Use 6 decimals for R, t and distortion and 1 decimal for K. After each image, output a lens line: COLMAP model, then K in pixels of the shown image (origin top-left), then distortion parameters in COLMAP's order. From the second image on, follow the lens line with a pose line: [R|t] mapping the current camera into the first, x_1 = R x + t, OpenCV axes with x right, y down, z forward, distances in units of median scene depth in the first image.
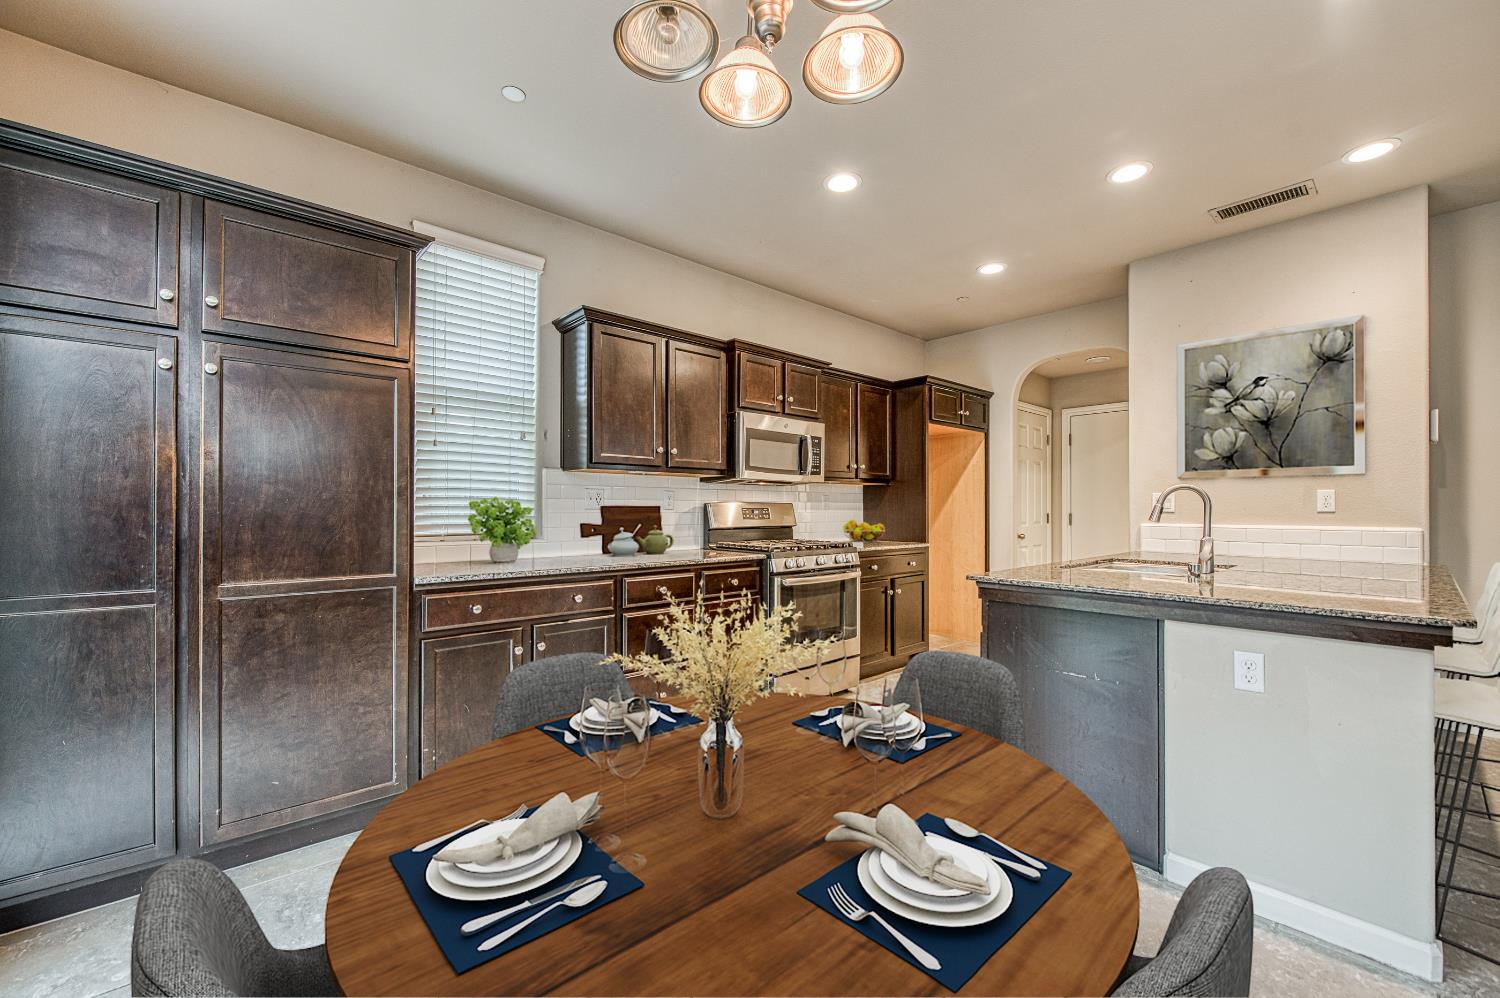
lens RADIAL K [[614.0, 0, 750.0], [0, 614.0, 499.0], [0, 0, 1]] dist [-0.001219, 0.045897]
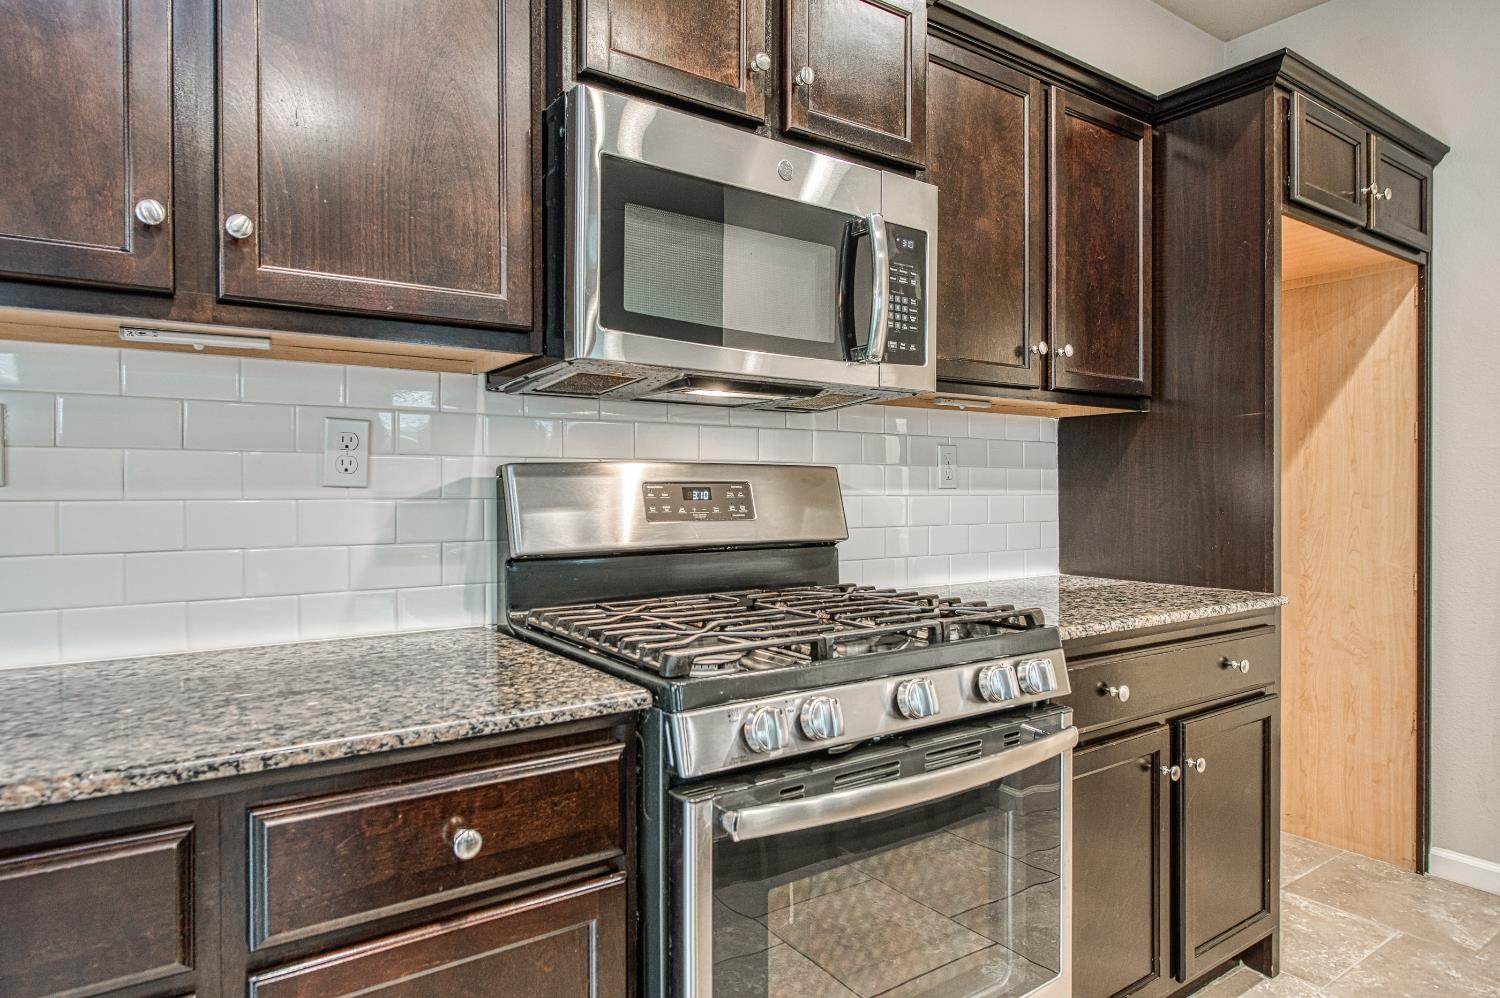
lens RADIAL K [[896.7, 0, 750.0], [0, 896.7, 499.0], [0, 0, 1]] dist [-0.000178, -0.000345]
pose [[0.993821, -0.002932, -0.110957, 0.093386], [0.005796, 0.999658, 0.025500, 0.013420], [0.110845, -0.025986, 0.993498, 0.662332]]
